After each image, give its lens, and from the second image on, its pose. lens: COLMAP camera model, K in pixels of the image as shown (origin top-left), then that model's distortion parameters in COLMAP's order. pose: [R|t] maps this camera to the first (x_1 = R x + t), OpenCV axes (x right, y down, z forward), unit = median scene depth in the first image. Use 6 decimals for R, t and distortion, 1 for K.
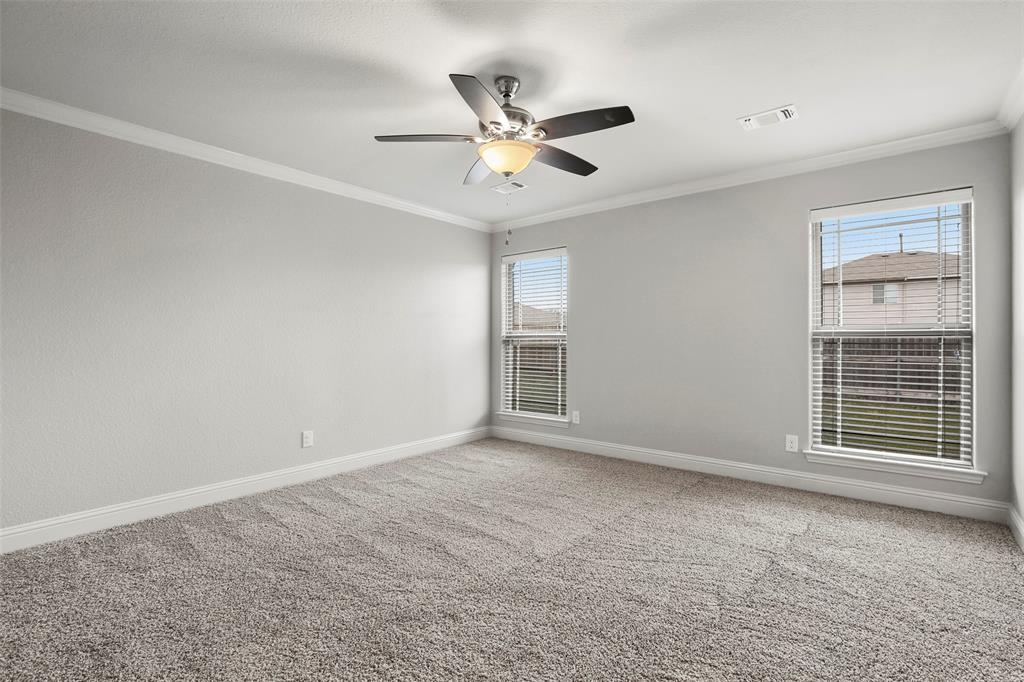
lens RADIAL K [[467.7, 0, 523.2], [0, 467.7, 341.0], [0, 0, 1]] dist [-0.006027, -0.000568]
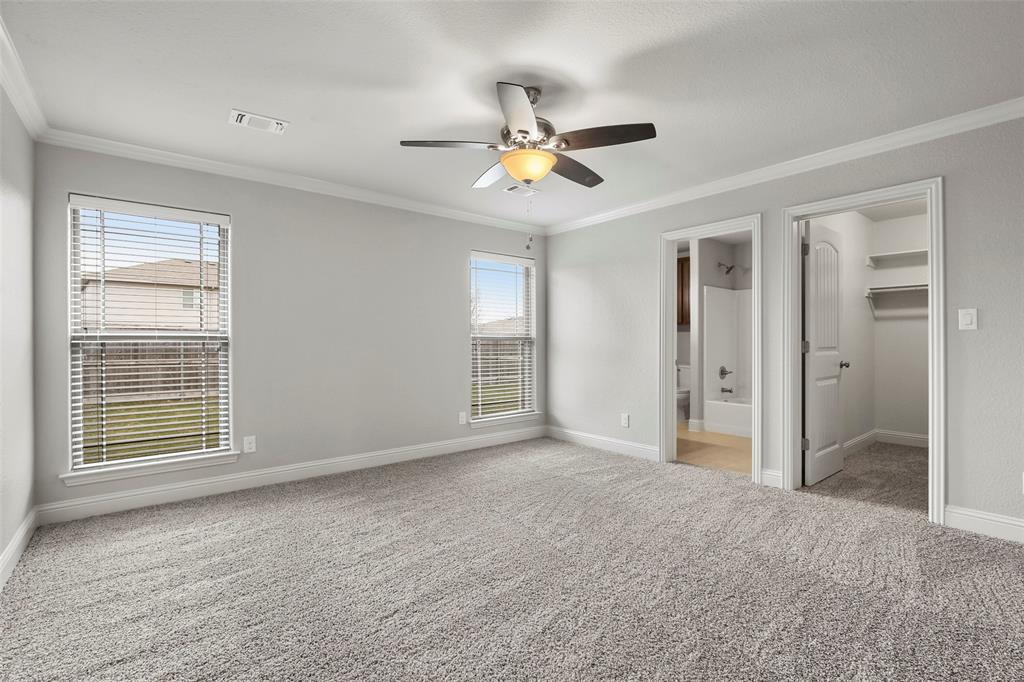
lens RADIAL K [[463.6, 0, 509.8], [0, 463.6, 342.0], [0, 0, 1]] dist [-0.002425, 0.000008]
pose [[0.214926, 0.001596, 0.976629, -0.437651], [0.005128, 0.999983, -0.002762, 0.000114], [-0.976617, 0.005602, 0.214914, 0.343273]]
